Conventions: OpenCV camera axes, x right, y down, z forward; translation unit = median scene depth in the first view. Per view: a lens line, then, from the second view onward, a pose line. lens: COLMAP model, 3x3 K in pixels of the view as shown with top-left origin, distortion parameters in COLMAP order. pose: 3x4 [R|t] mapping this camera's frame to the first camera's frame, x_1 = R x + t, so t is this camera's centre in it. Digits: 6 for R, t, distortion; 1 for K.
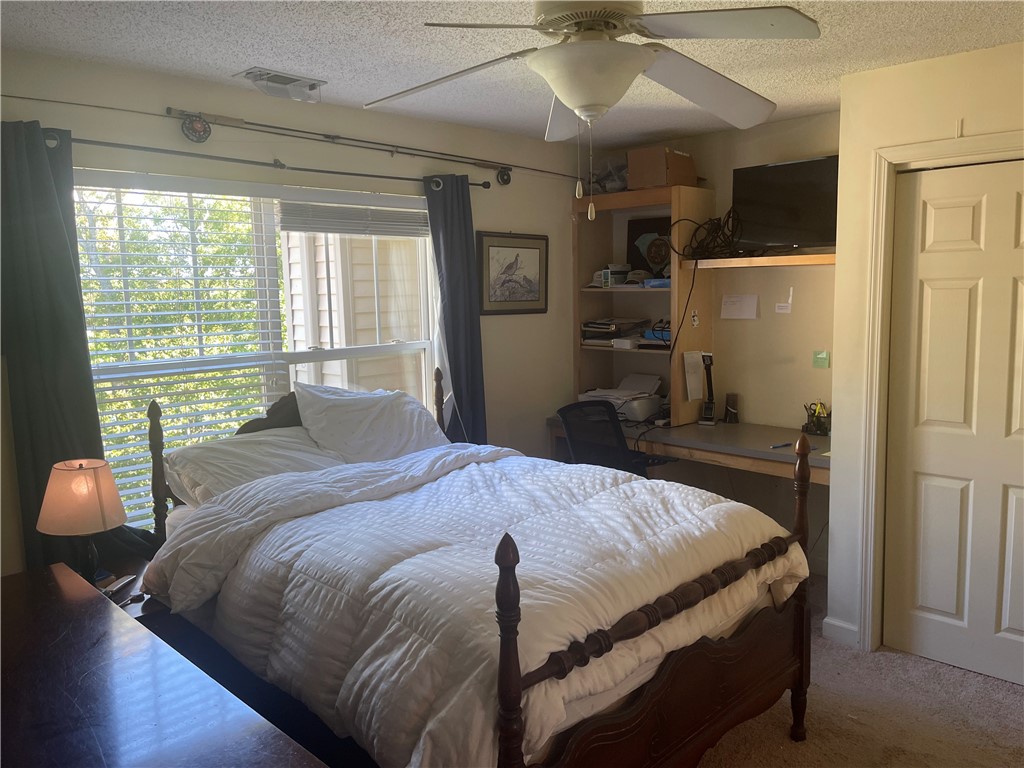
lens RADIAL K [[774.1, 0, 515.6], [0, 774.1, 384.2], [0, 0, 1]] dist [0.062724, -0.059696]
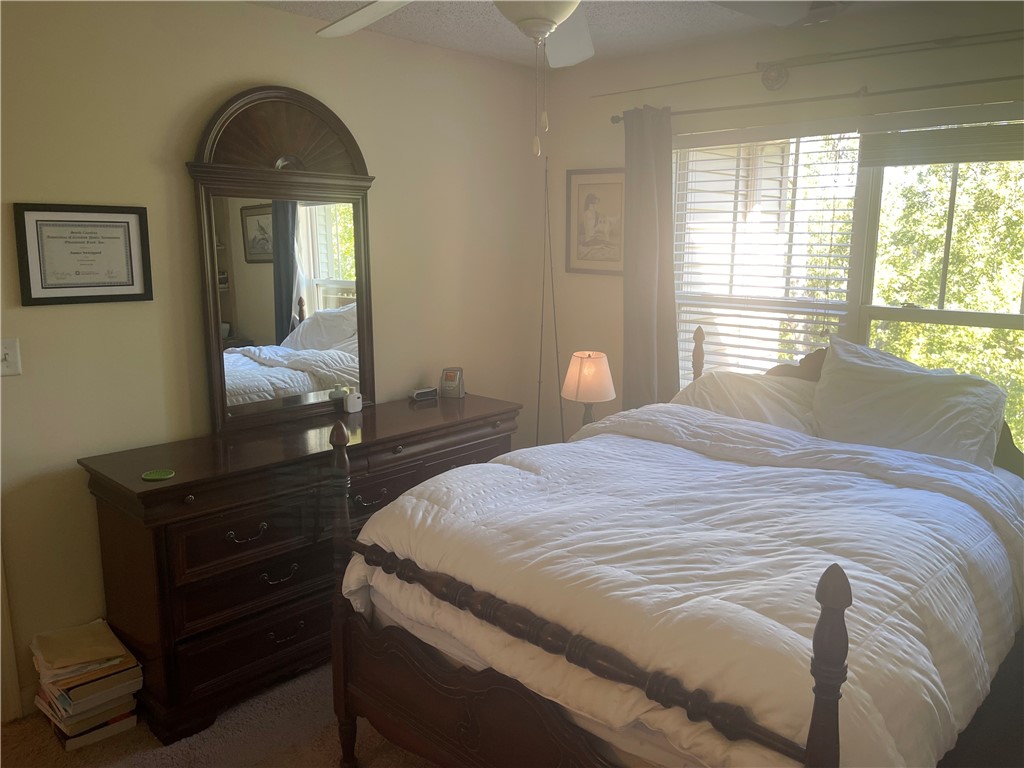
lens RADIAL K [[774.1, 0, 515.5], [0, 774.1, 380.1], [0, 0, 1]] dist [0.062724, -0.059696]
pose [[0.019937, 0.197414, -0.980117, 0.825950], [-0.132087, 0.972239, 0.193141, -0.105749], [0.991038, 0.125610, 0.045459, 0.806227]]
